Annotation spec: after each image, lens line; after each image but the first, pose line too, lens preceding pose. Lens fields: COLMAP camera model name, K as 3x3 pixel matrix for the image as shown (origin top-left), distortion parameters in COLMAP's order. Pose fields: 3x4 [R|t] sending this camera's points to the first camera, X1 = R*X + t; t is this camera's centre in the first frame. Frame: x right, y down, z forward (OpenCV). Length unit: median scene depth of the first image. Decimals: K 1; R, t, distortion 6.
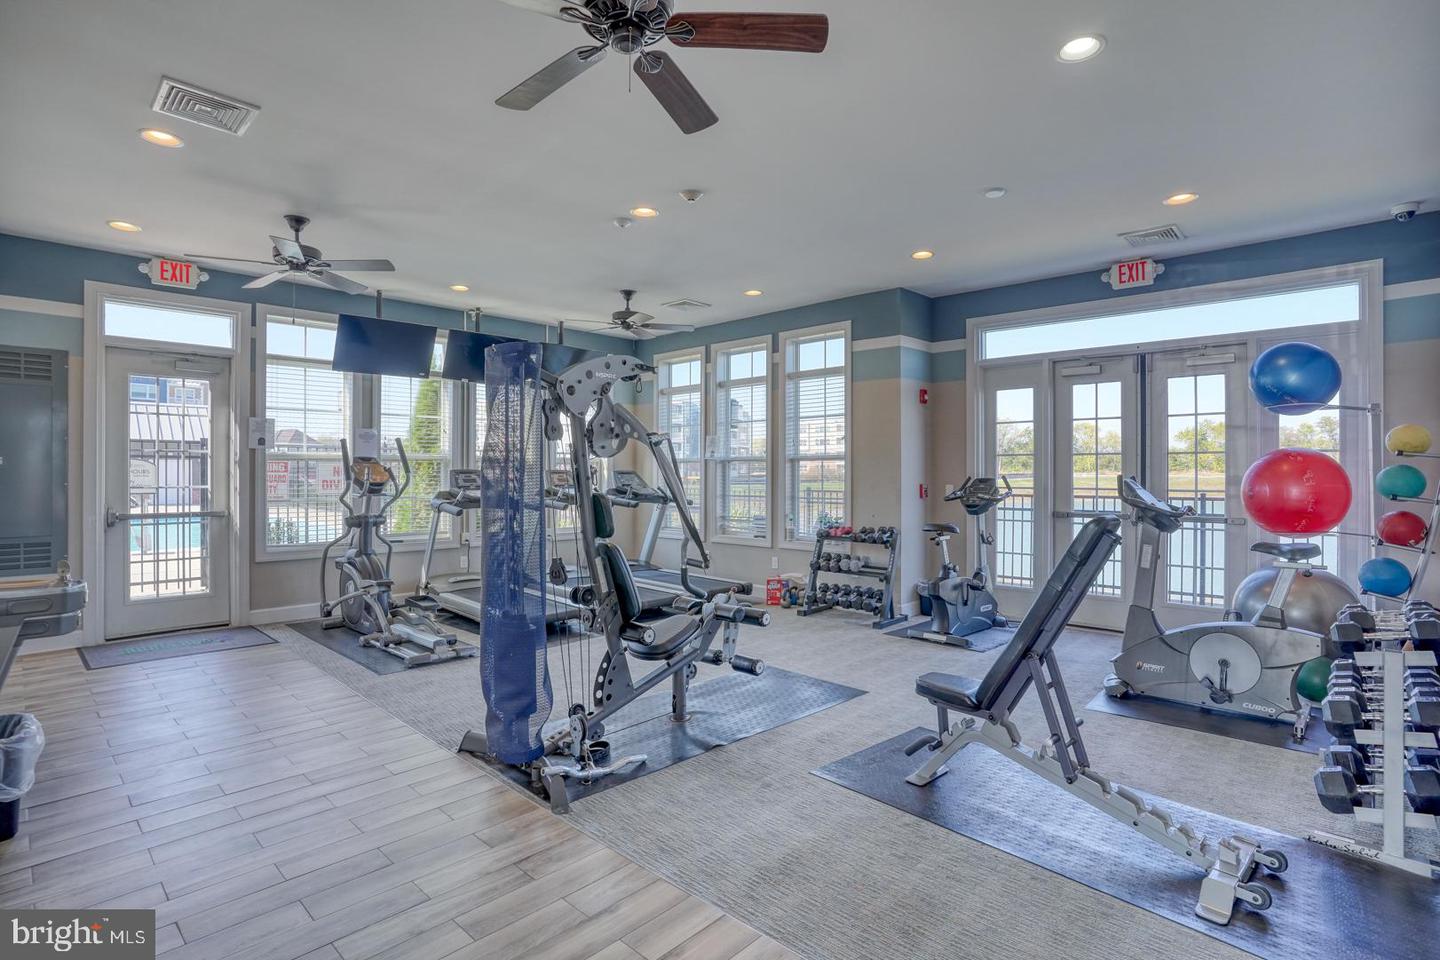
lens RADIAL K [[708.4, 0, 720.0], [0, 708.4, 480.0], [0, 0, 1]] dist [-0.084946, 0.000182]
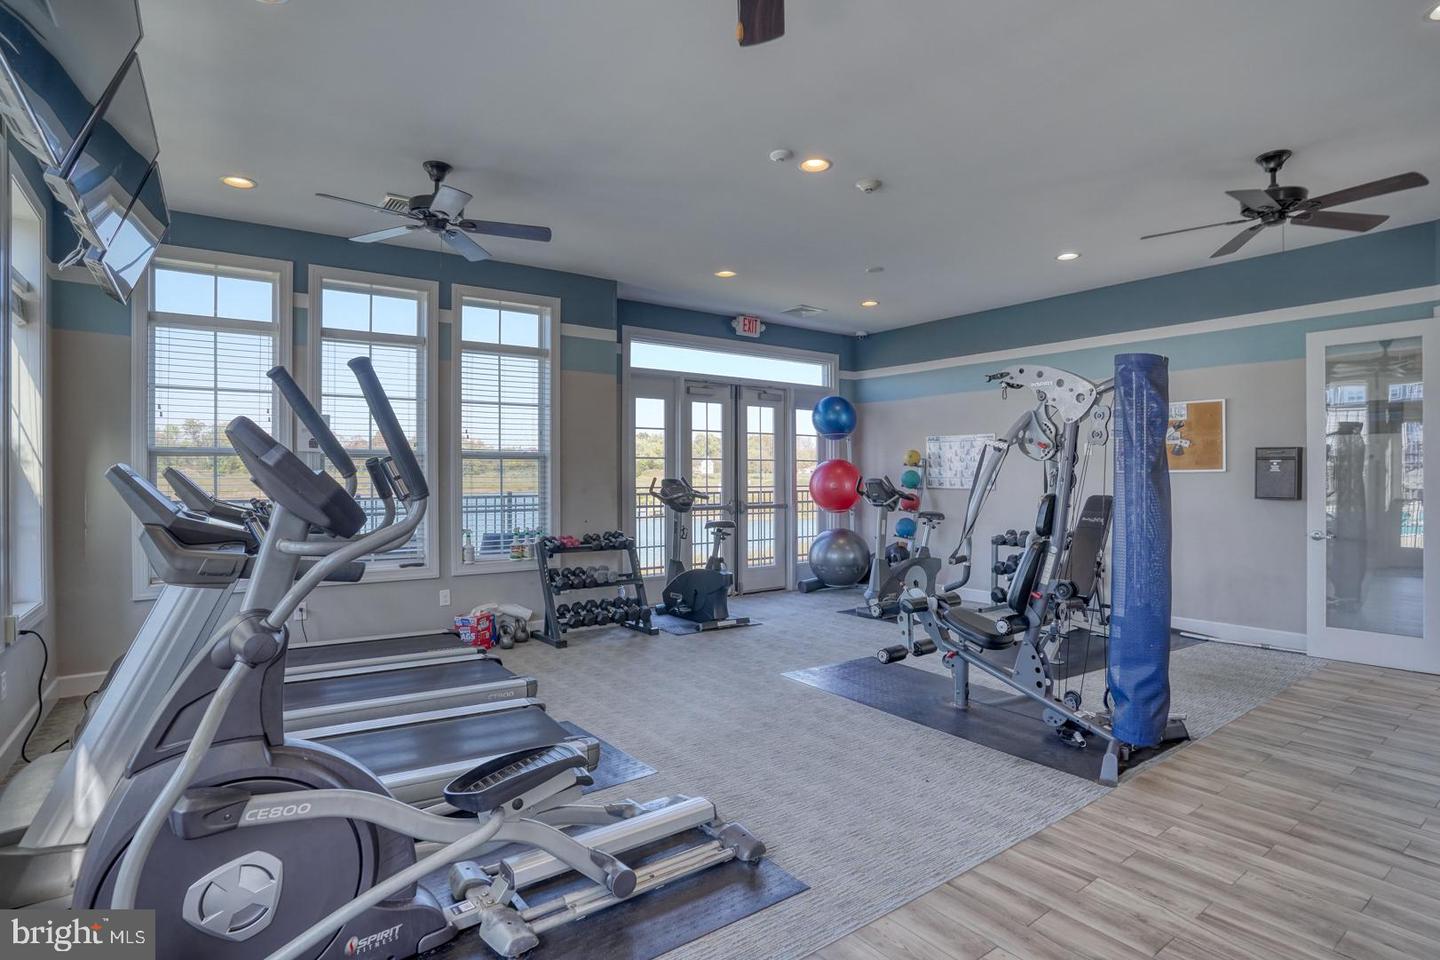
lens RADIAL K [[729.7, 0, 720.0], [0, 729.7, 480.0], [0, 0, 1]] dist [-0.058941, 0.000846]
pose [[0.176187, -0.008132, 0.984323, -0.700691], [0.009046, 0.999937, 0.006642, -0.007391], [-0.984315, 0.007734, 0.176250, 0.685811]]
